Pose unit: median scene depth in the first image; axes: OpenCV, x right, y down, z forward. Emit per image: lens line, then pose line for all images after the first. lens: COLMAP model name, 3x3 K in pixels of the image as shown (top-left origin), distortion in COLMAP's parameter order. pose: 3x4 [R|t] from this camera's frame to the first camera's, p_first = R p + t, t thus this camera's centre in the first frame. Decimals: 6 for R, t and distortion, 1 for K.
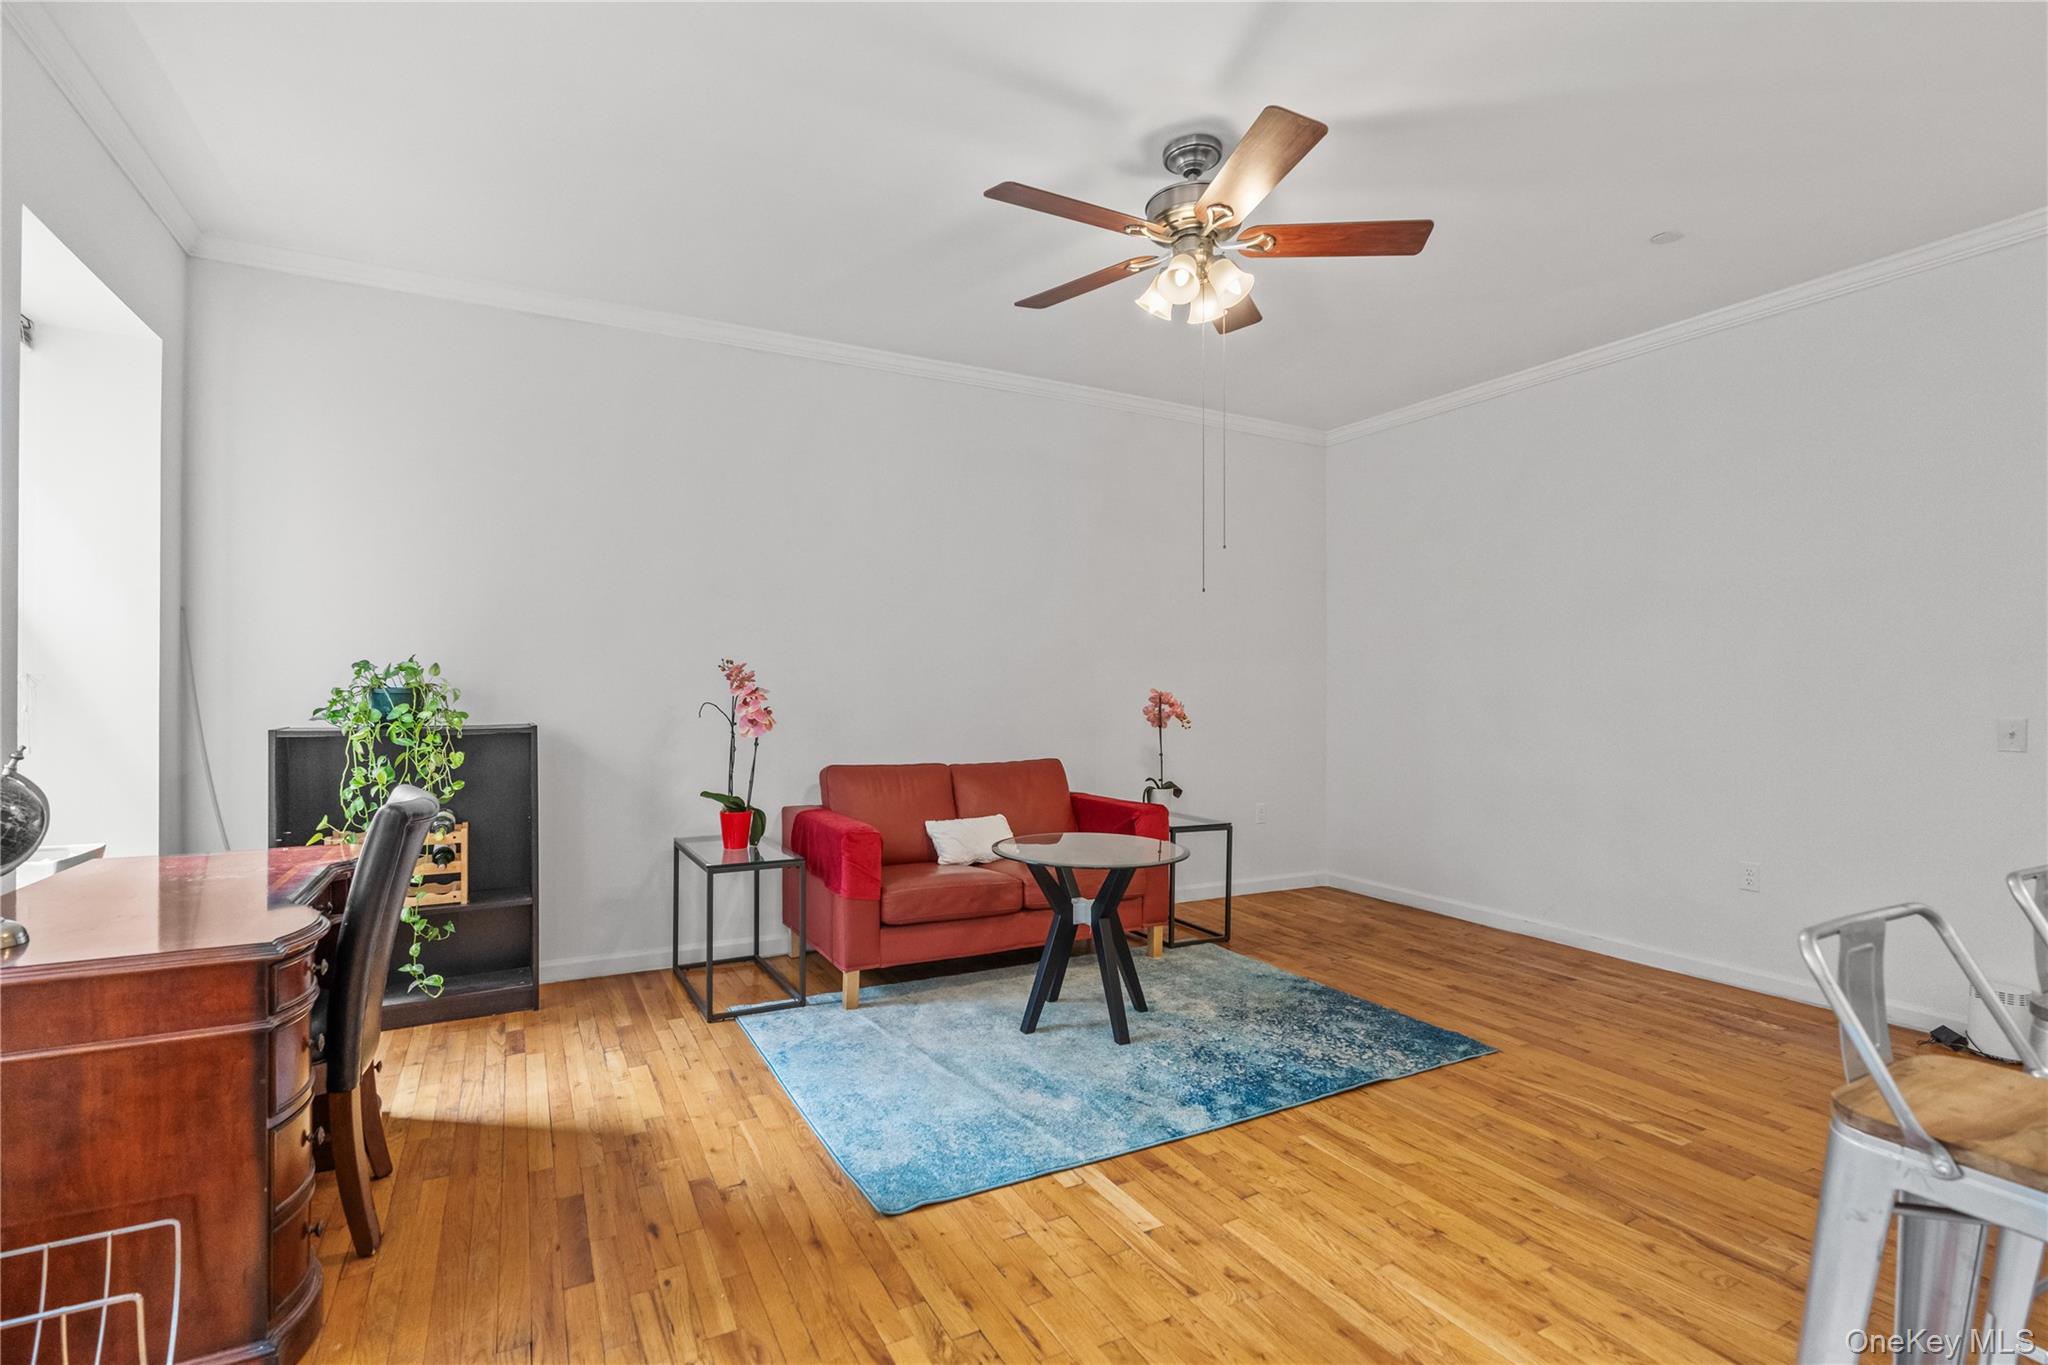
lens RADIAL K [[948.6, 0, 1026.4], [0, 948.6, 669.1], [0, 0, 1]] dist [-0.010846, 0.000667]
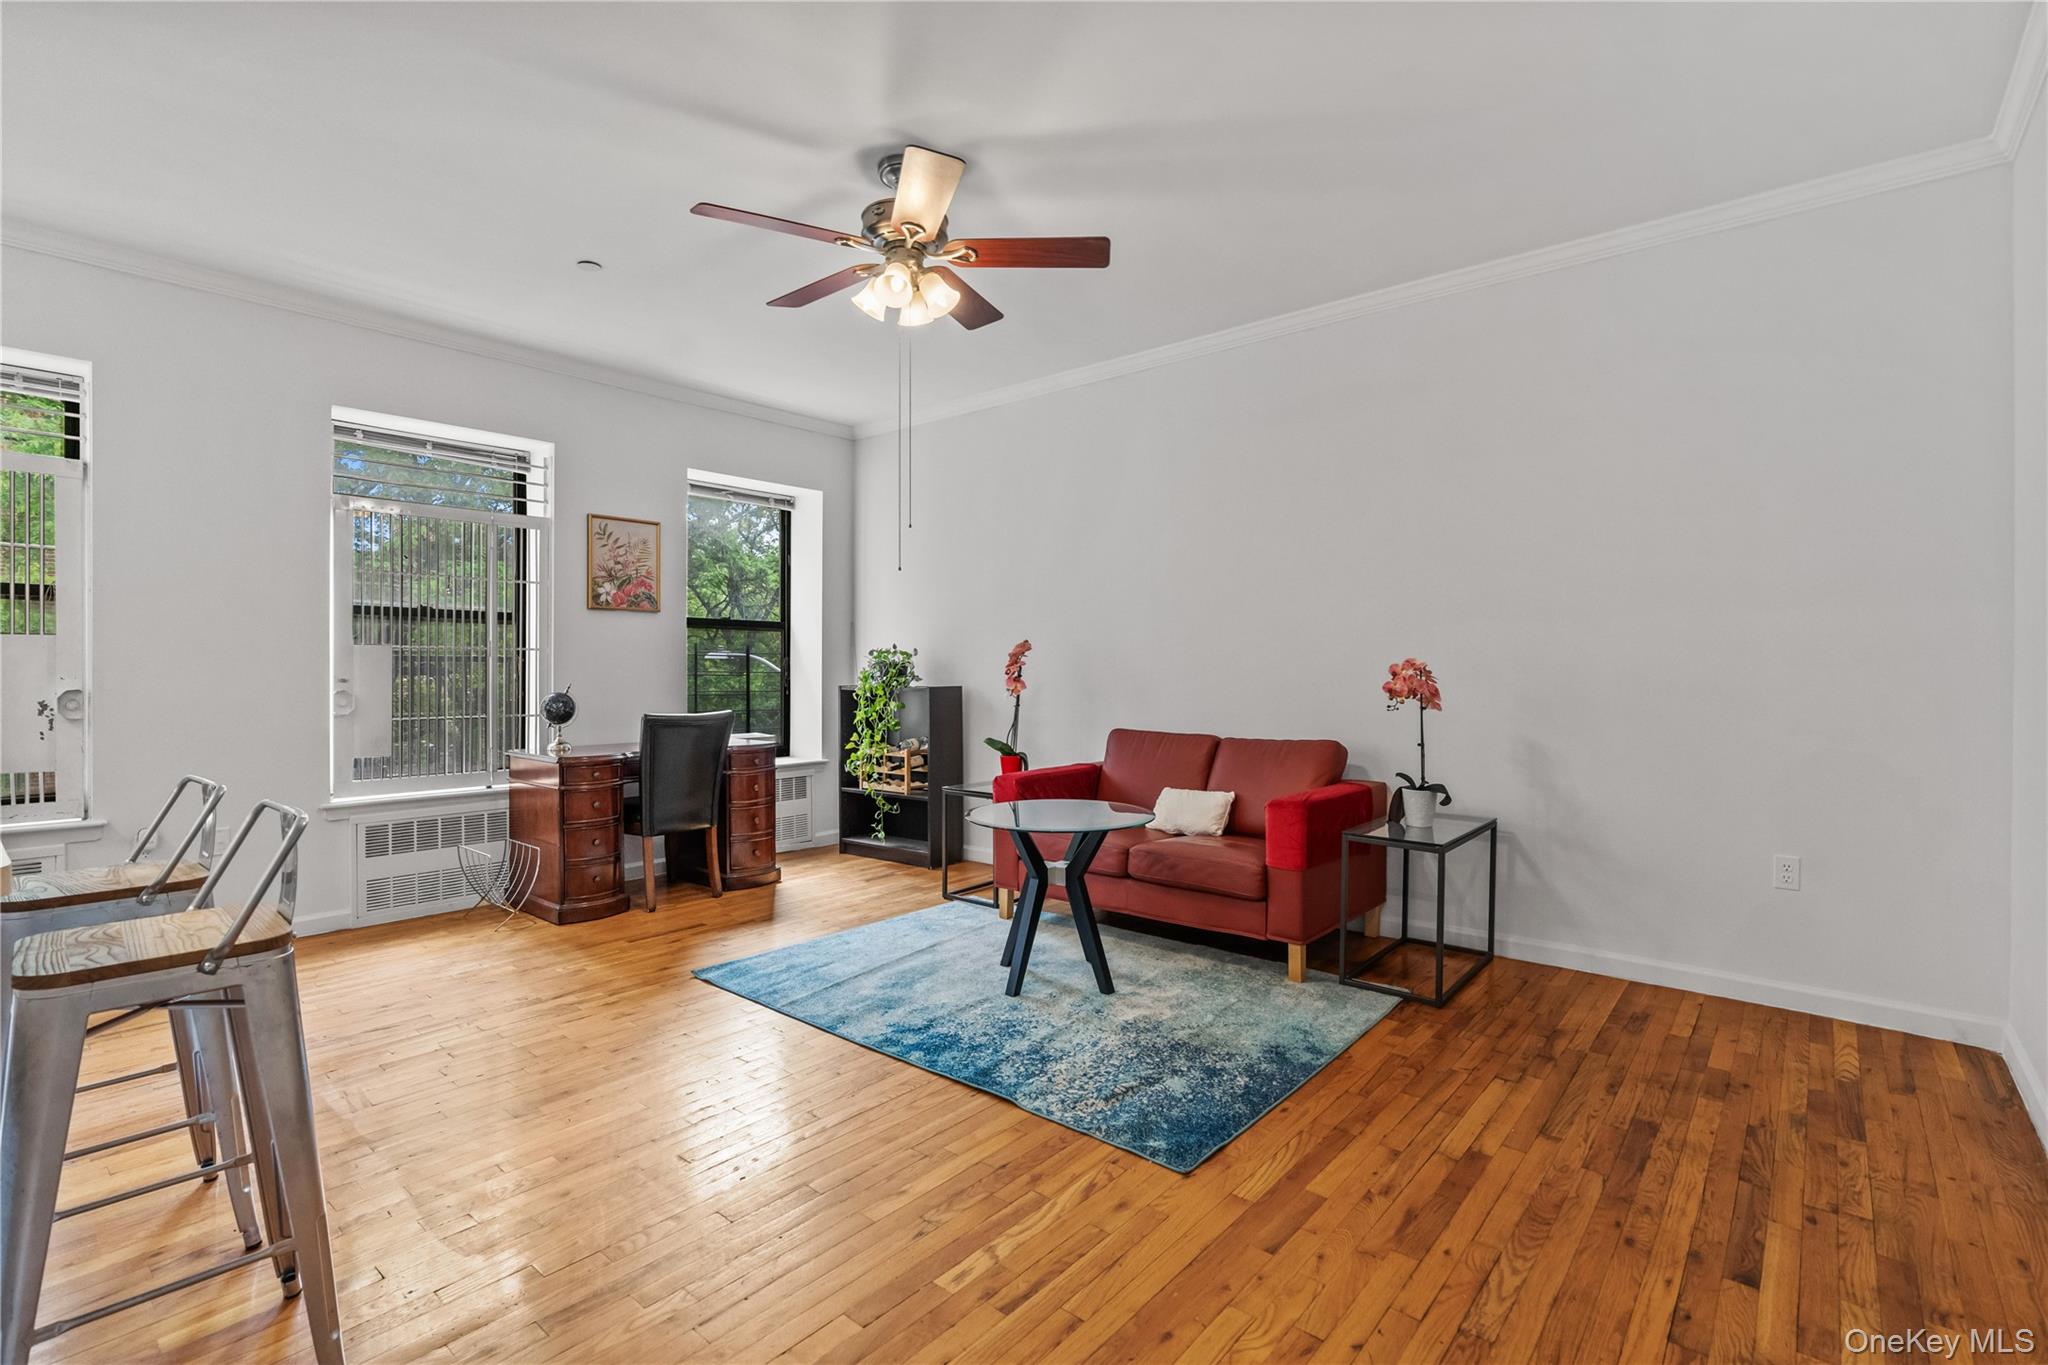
lens RADIAL K [[948.6, 0, 1026.4], [0, 948.6, 669.1], [0, 0, 1]] dist [-0.010846, 0.000667]
pose [[0.369201, 0.002377, -0.929346, 1.065077], [0.020721, 0.999727, 0.010788, 0.015903], [0.929118, -0.023240, 0.369051, 0.609694]]
